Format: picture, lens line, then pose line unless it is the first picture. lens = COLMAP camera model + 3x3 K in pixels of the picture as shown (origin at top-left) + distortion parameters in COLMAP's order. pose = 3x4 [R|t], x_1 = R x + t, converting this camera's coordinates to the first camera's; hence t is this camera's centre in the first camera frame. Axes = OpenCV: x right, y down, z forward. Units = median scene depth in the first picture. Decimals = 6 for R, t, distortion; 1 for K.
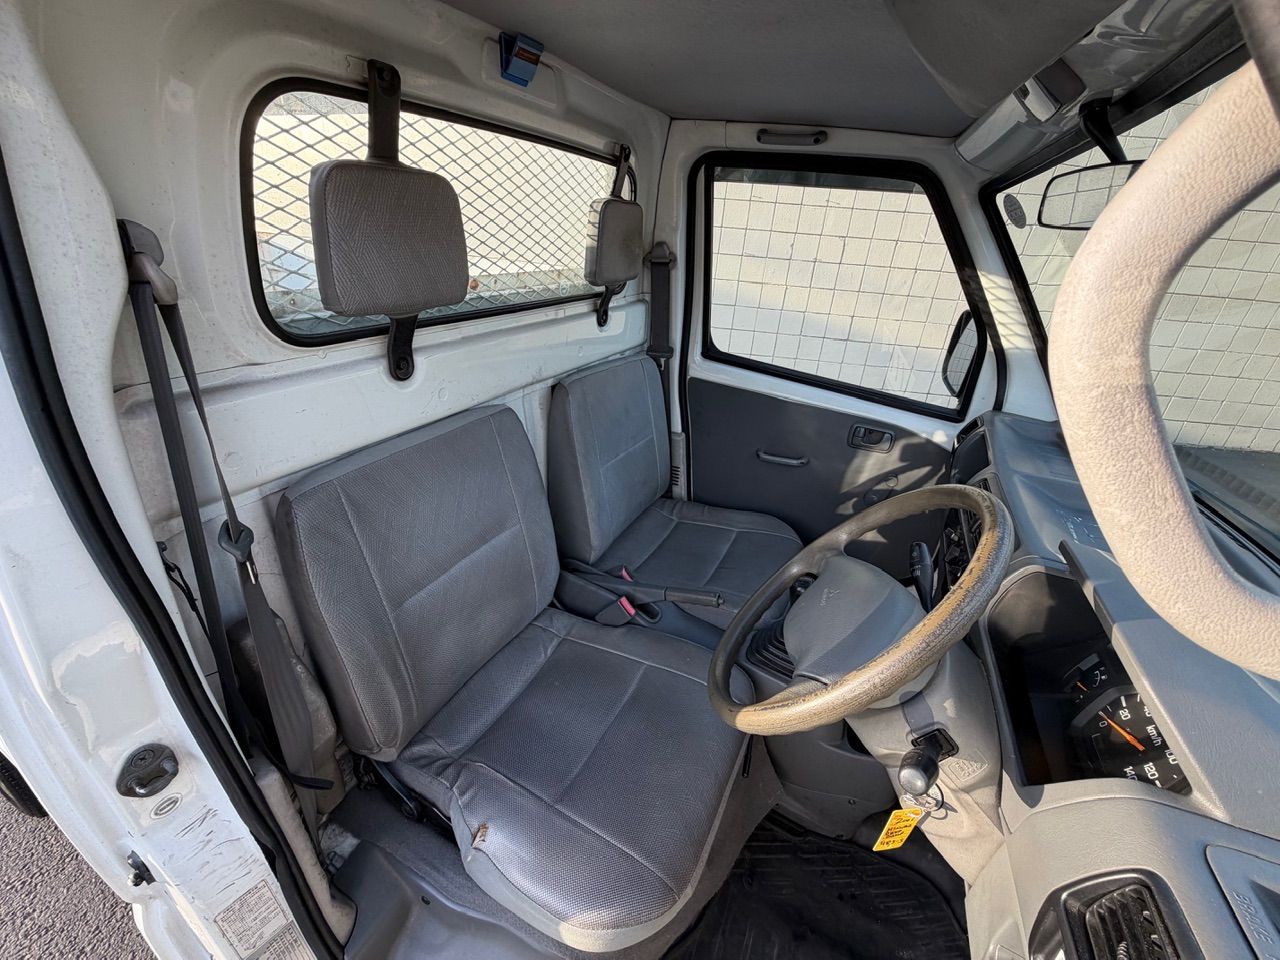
lens RADIAL K [[512.8, 0, 630.5], [0, 512.8, 481.5], [0, 0, 1]] dist [-0.000201, 0.002305]
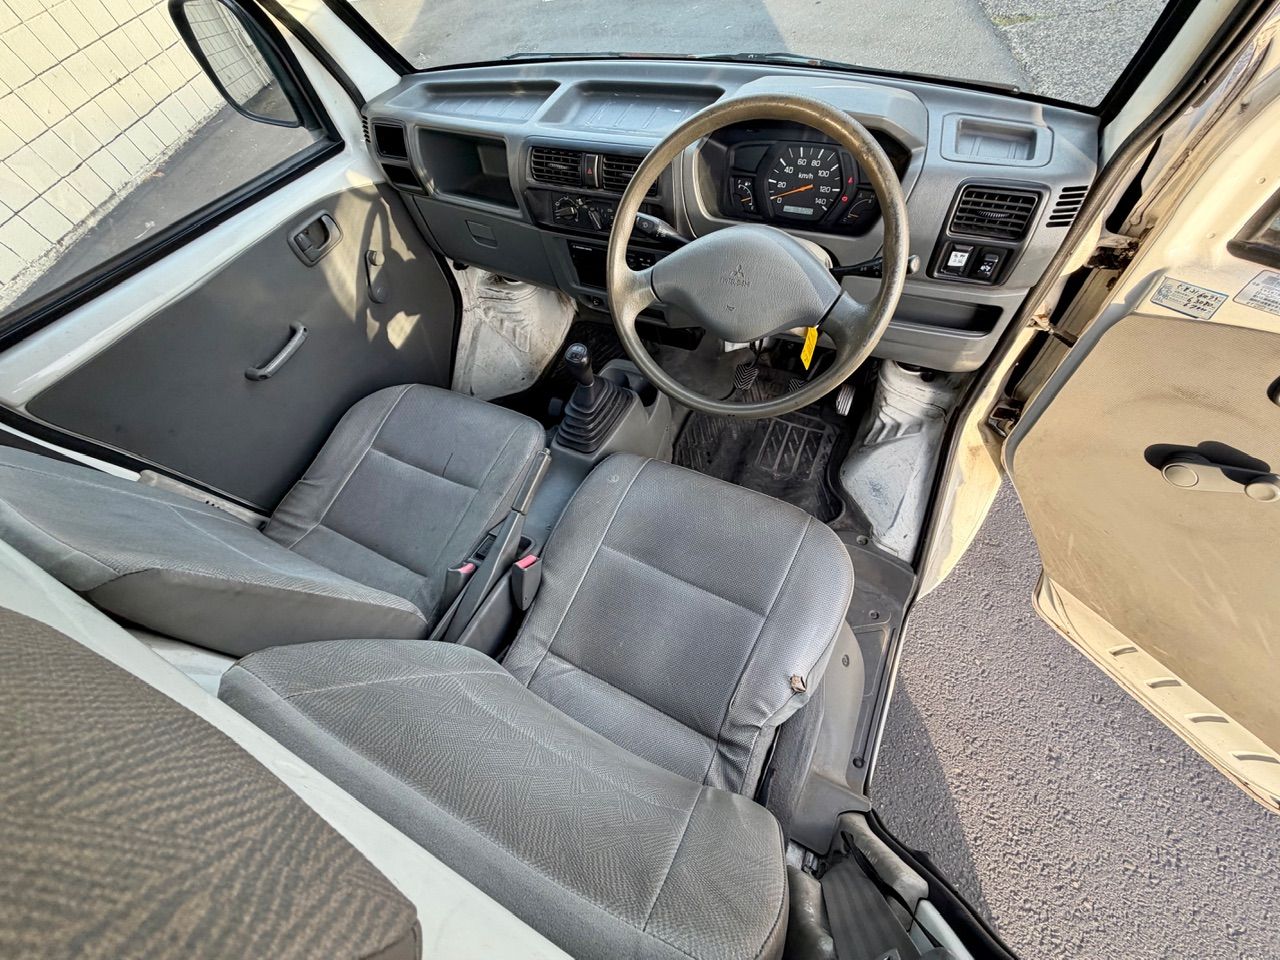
lens RADIAL K [[512.8, 0, 658.1], [0, 512.8, 469.8], [0, 0, 1]] dist [-0.000201, 0.002305]
pose [[-0.031895, -0.872505, 0.487563, -0.210433], [0.556366, 0.389749, 0.733861, -0.219296], [-0.830325, 0.294670, 0.473001, 0.302925]]
